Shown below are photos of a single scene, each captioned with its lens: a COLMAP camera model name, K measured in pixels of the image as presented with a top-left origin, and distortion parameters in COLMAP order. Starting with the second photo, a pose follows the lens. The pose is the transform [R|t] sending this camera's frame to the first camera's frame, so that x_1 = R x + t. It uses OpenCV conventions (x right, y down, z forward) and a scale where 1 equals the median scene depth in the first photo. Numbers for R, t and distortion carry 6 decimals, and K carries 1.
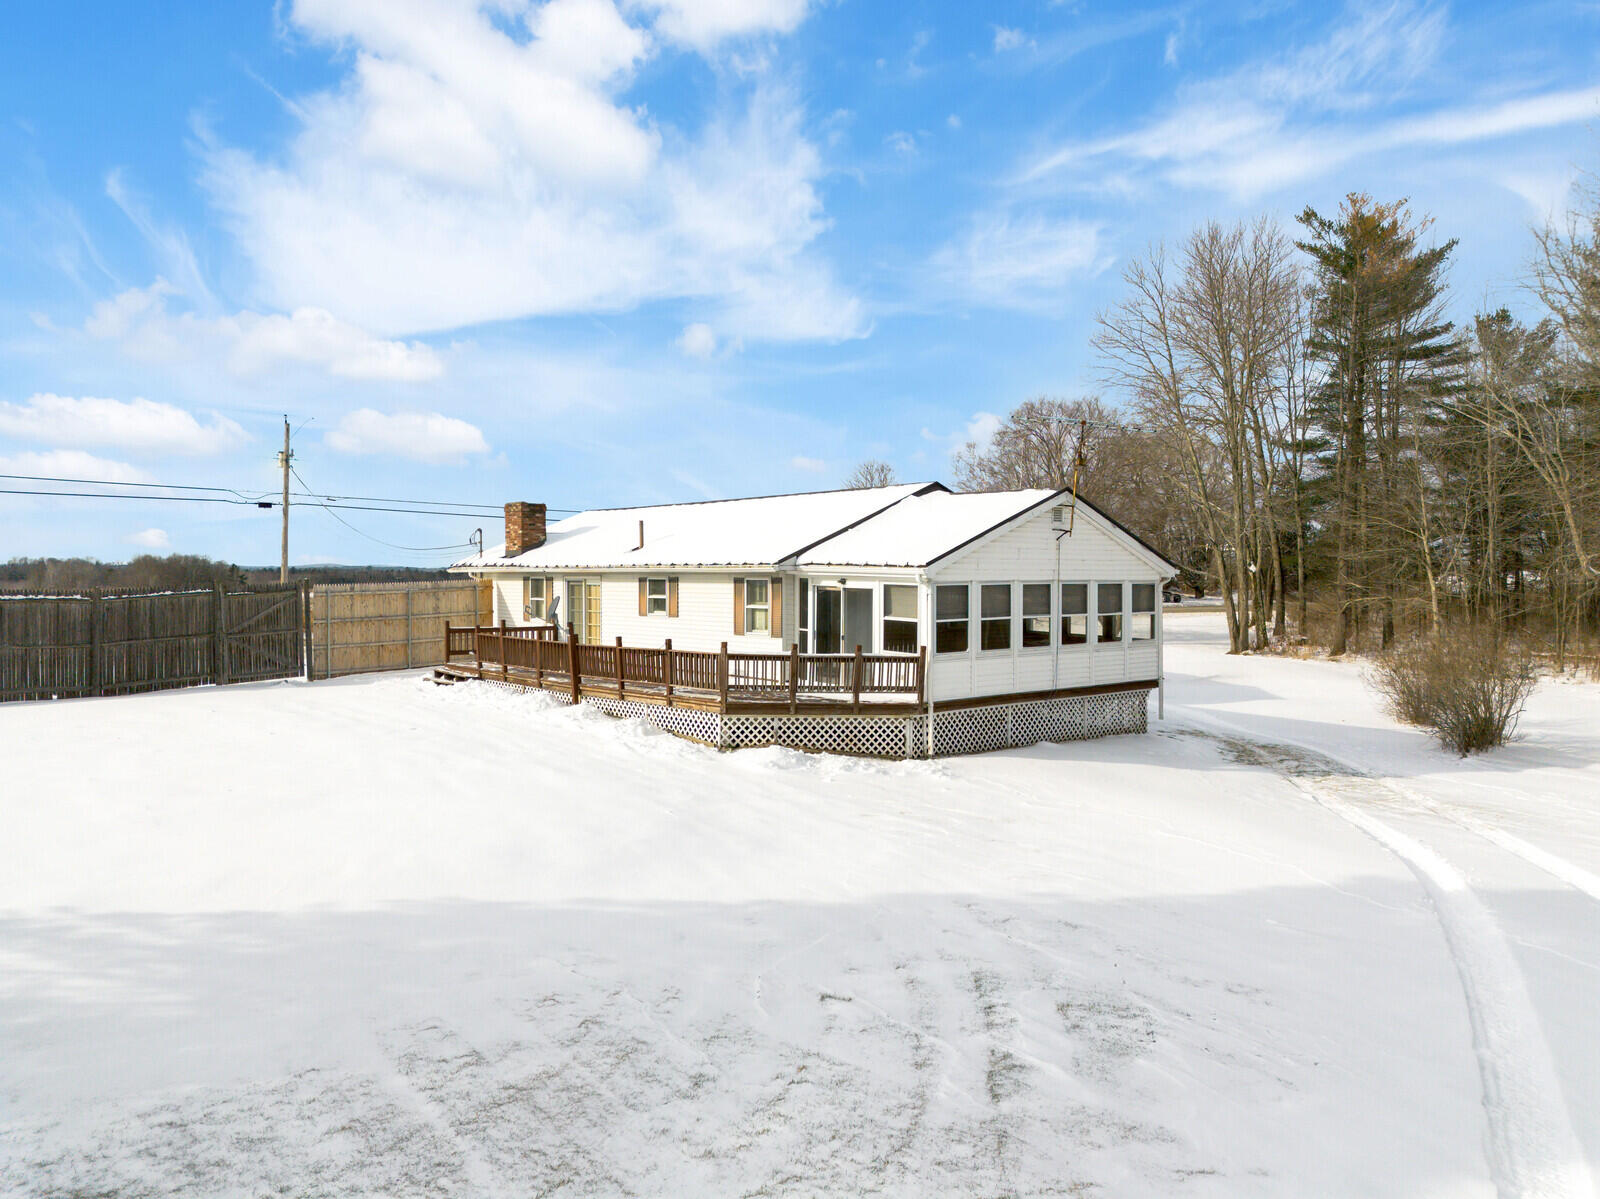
lens RADIAL K [[1130.6, 0, 793.8], [0, 1130.6, 593.6], [0, 0, 1]] dist [0.090943, -0.094612]
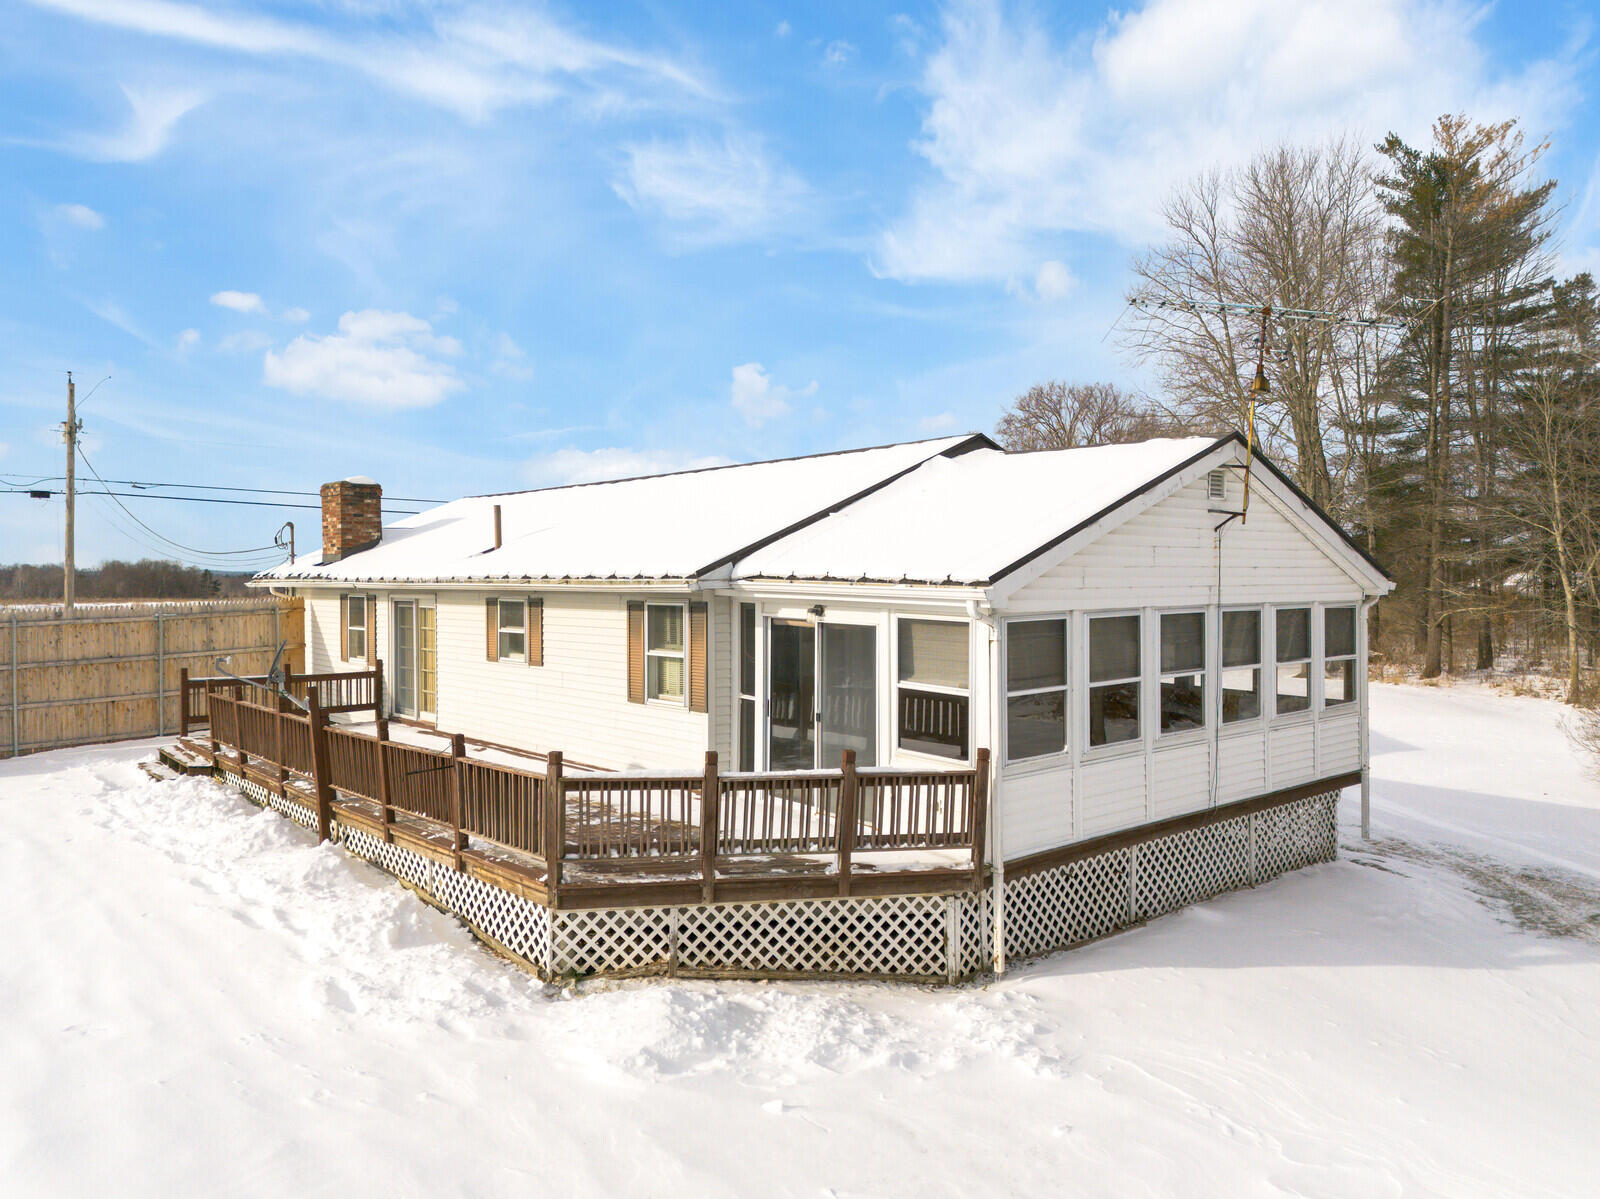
lens RADIAL K [[1130.6, 0, 793.8], [0, 1130.6, 593.6], [0, 0, 1]] dist [0.090943, -0.094612]
pose [[0.999946, -0.004491, 0.009335, 0.024388], [0.004516, 0.999986, -0.002618, -0.015454], [-0.009323, 0.002661, 0.999953, 0.424756]]
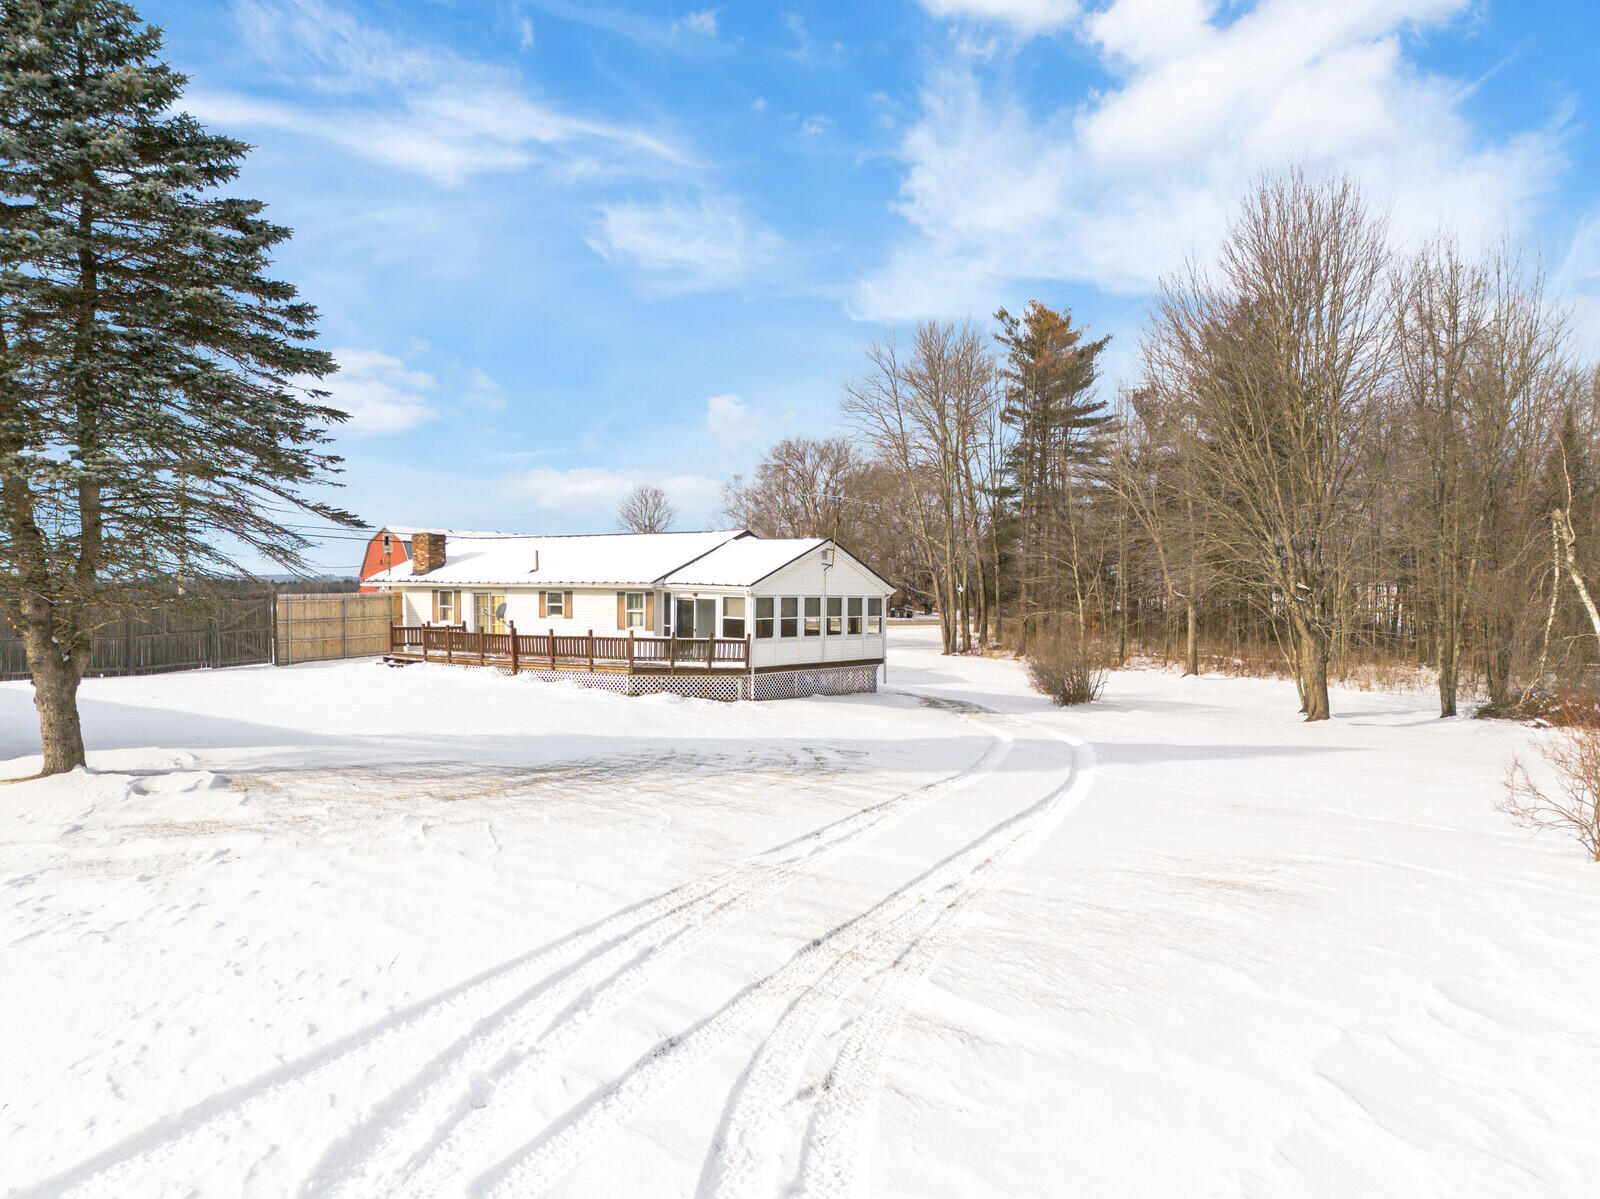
lens RADIAL K [[1146.7, 0, 826.1], [0, 1146.7, 698.5], [0, 0, 1]] dist [0.064403, -0.099335]
pose [[0.969767, -0.014220, 0.243617, -0.155087], [-0.004199, 0.997181, 0.074918, 0.011601], [-0.243995, -0.073676, 0.966974, -0.553591]]
